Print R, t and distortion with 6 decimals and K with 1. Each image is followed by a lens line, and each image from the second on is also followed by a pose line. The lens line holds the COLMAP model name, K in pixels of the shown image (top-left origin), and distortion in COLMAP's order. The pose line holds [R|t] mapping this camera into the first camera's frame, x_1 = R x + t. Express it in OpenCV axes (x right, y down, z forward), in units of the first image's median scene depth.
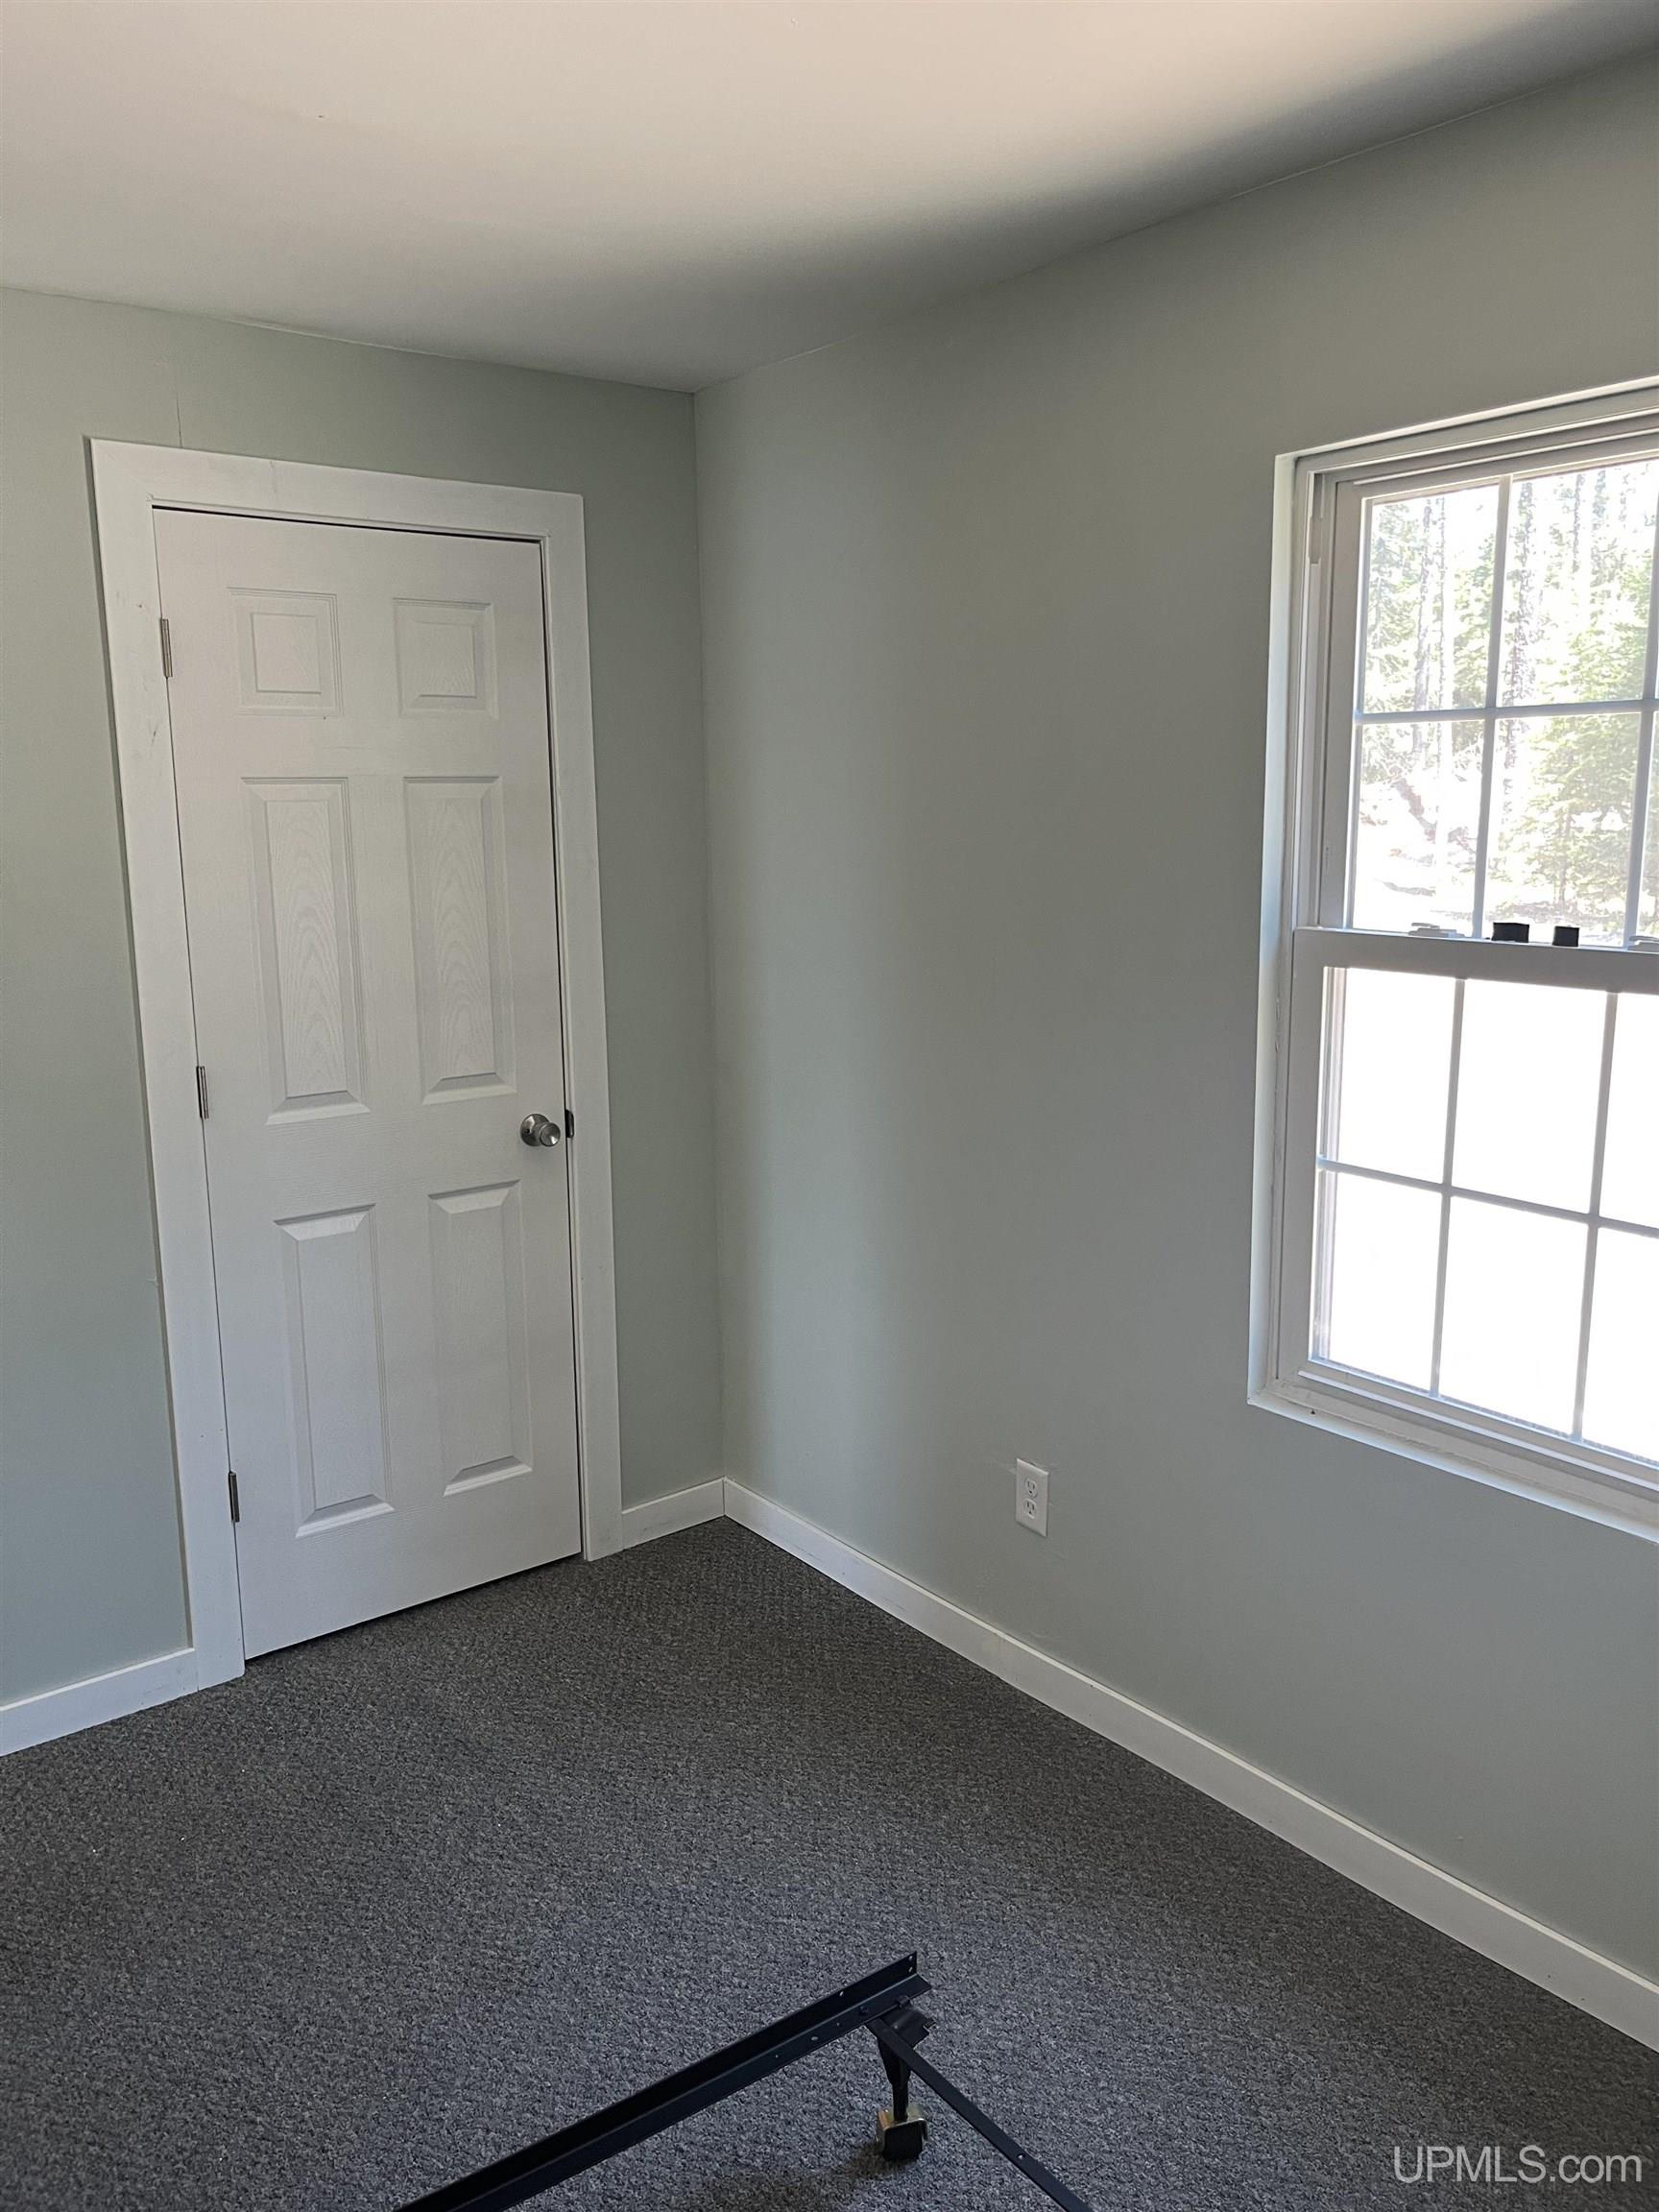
lens RADIAL K [[1681.3, 0, 814.8], [0, 1681.3, 1107.2], [0, 0, 1]] dist [0.065363, -0.084879]
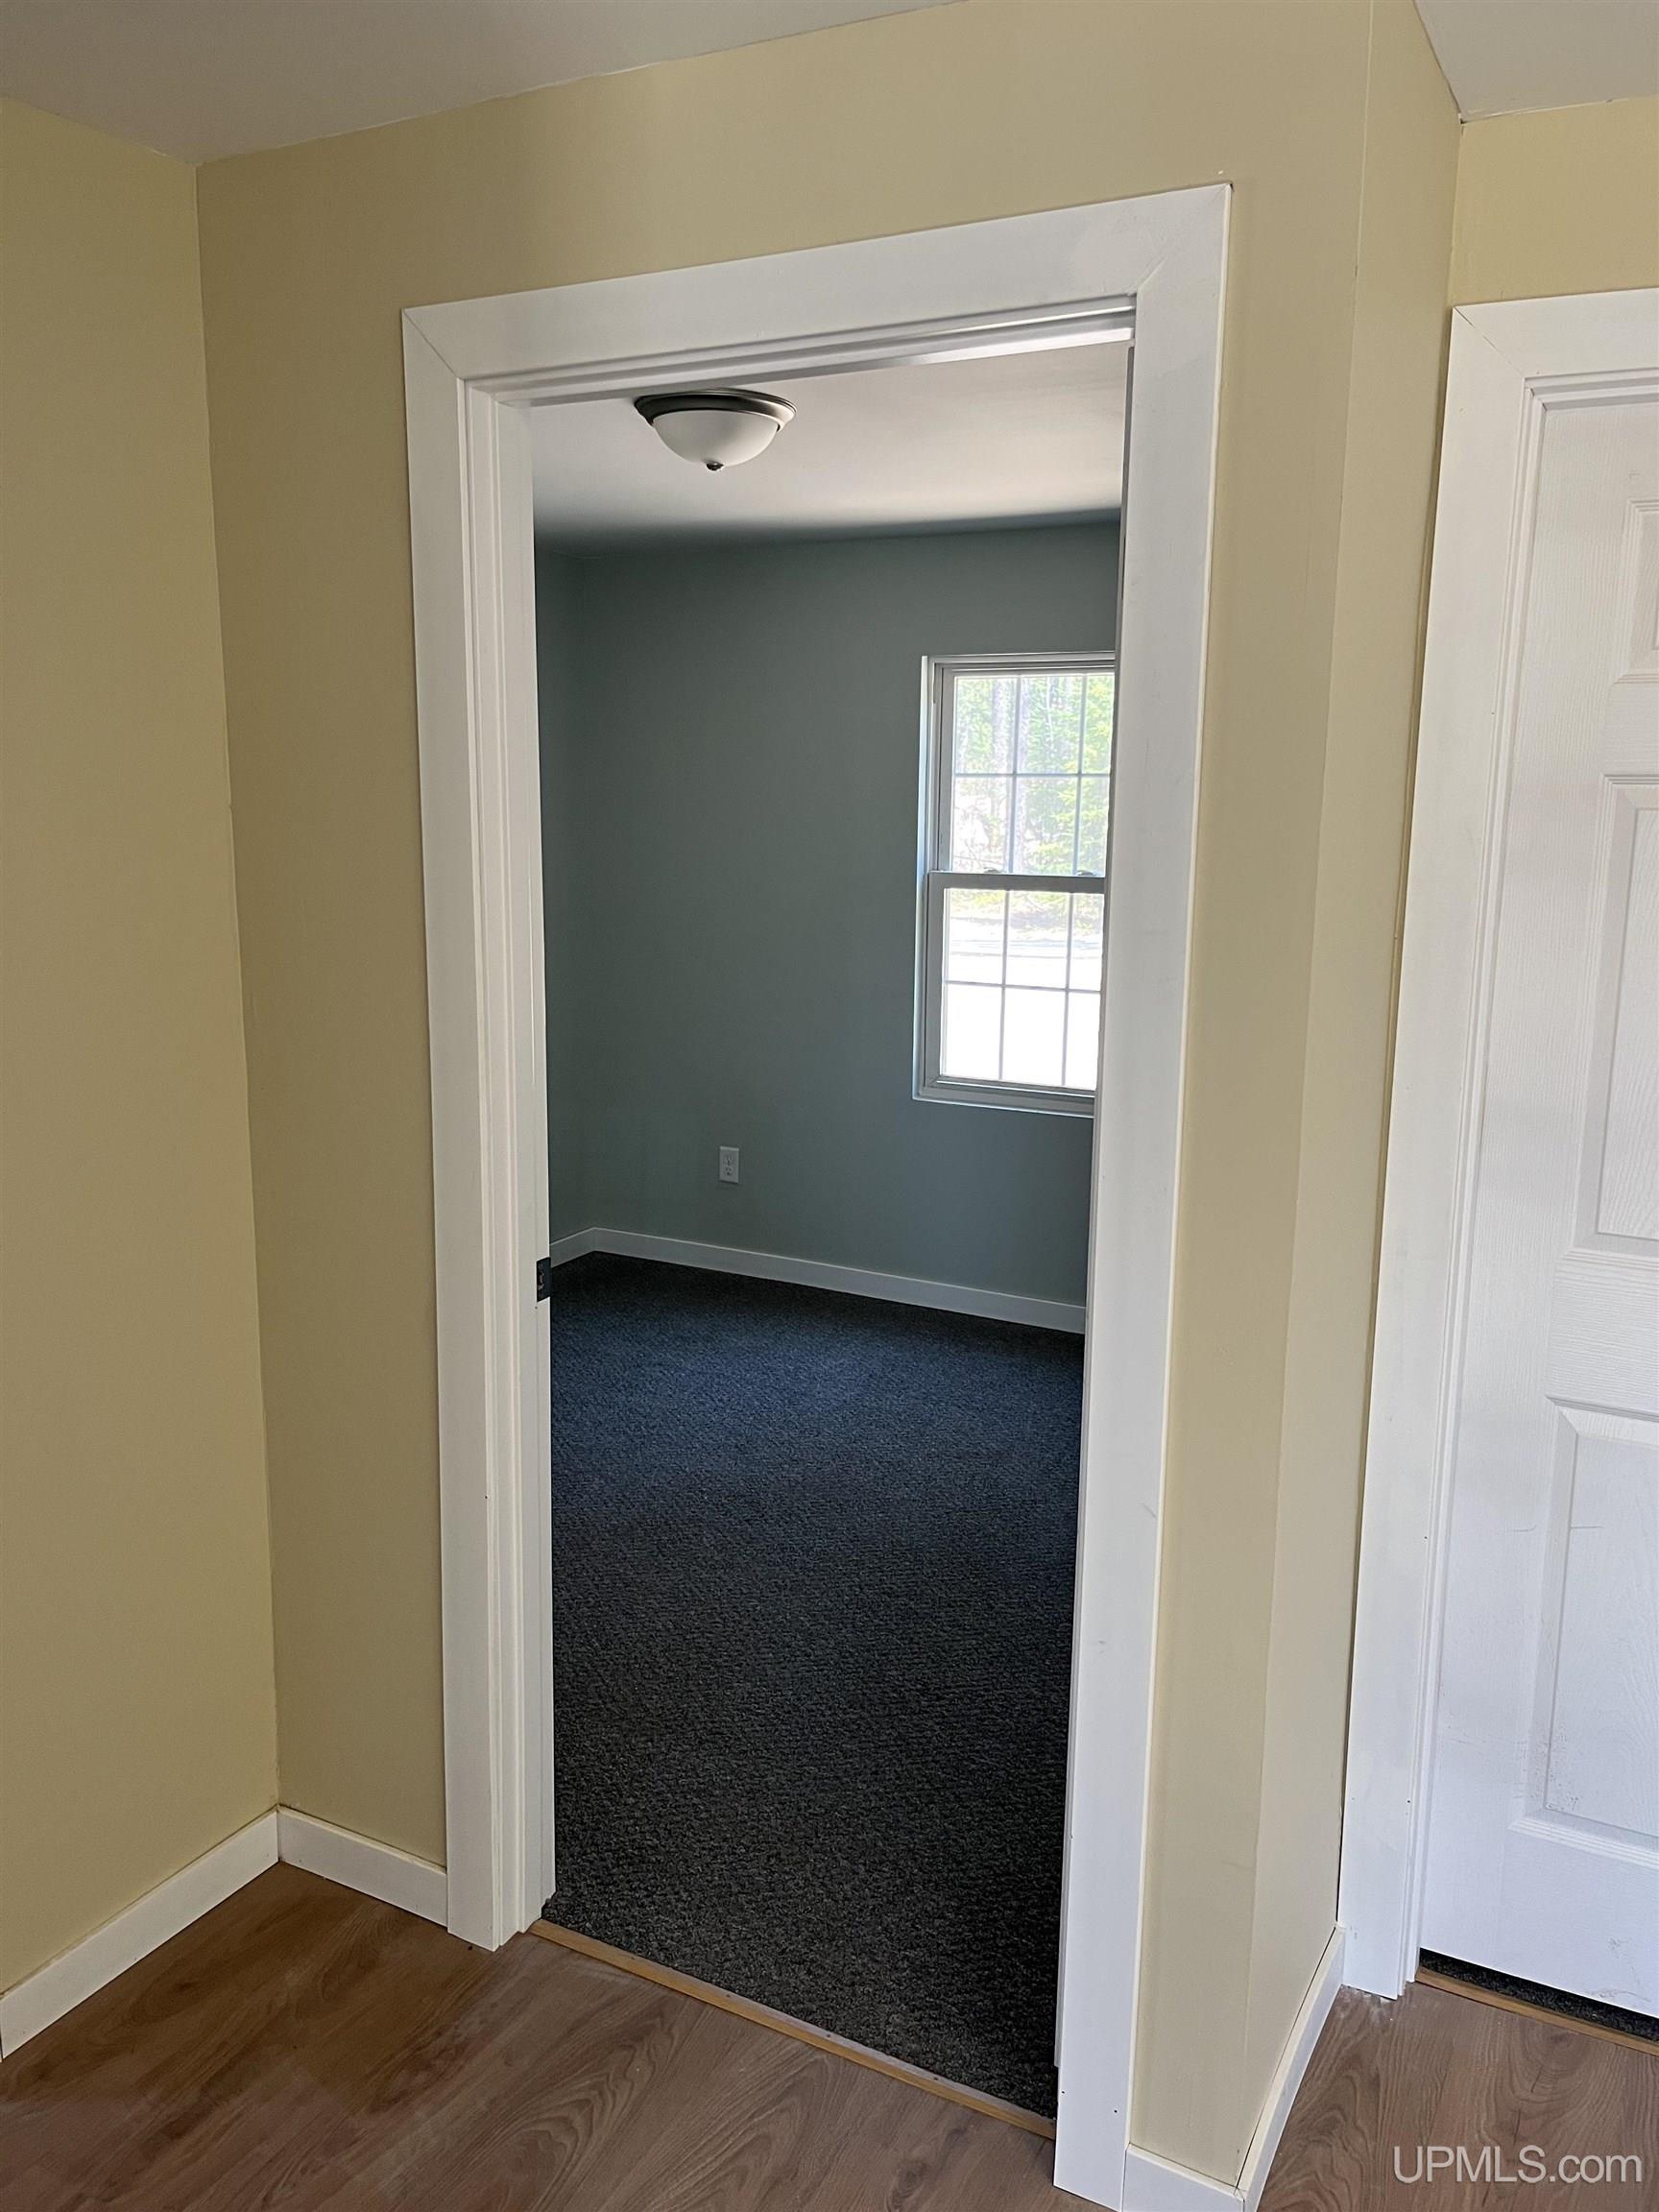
lens RADIAL K [[1681.3, 0, 833.6], [0, 1681.3, 1109.2], [0, 0, 1]] dist [0.065363, -0.084879]
pose [[0.908061, -0.051609, 0.415647, -0.762550], [0.054684, 0.998494, 0.004512, 0.188036], [-0.415254, 0.018632, 0.909515, -0.927324]]
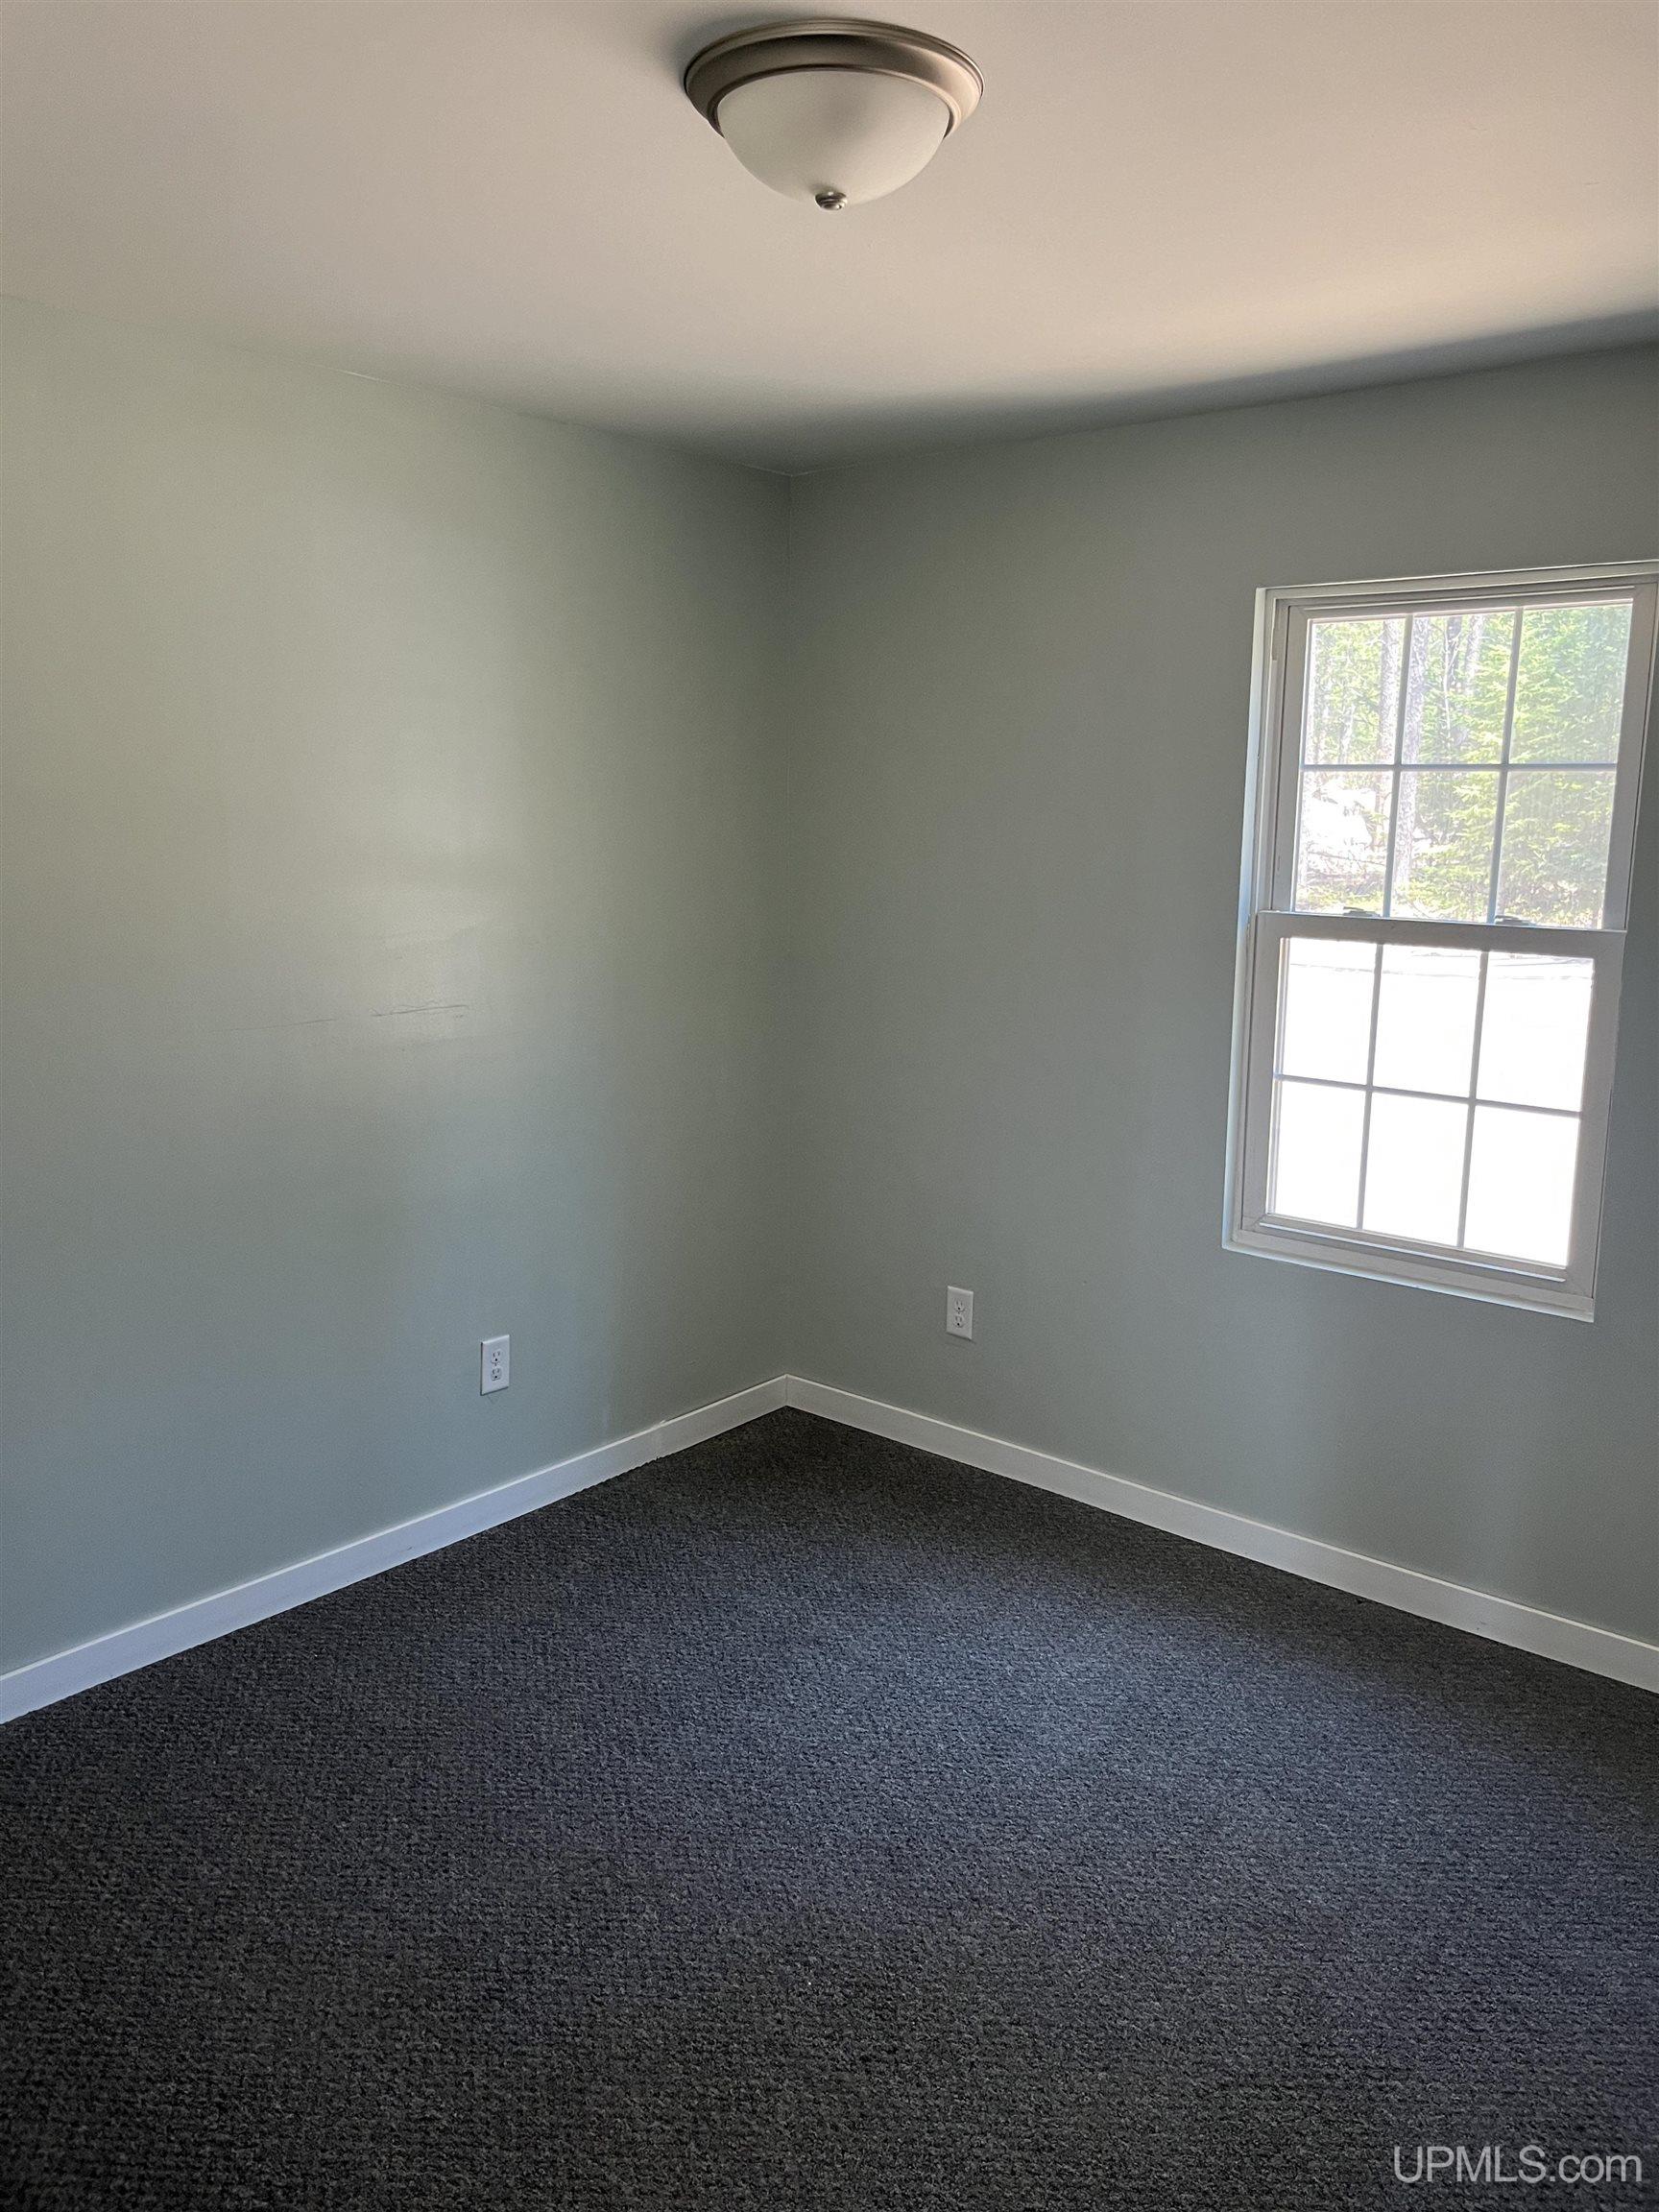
lens RADIAL K [[1681.3, 0, 836.8], [0, 1681.3, 1093.7], [0, 0, 1]] dist [0.065363, -0.084879]
pose [[0.975892, -0.015114, 0.217732, -0.396176], [0.017556, 0.999803, -0.009286, 0.058302], [-0.217548, 0.012884, 0.975965, -0.332988]]
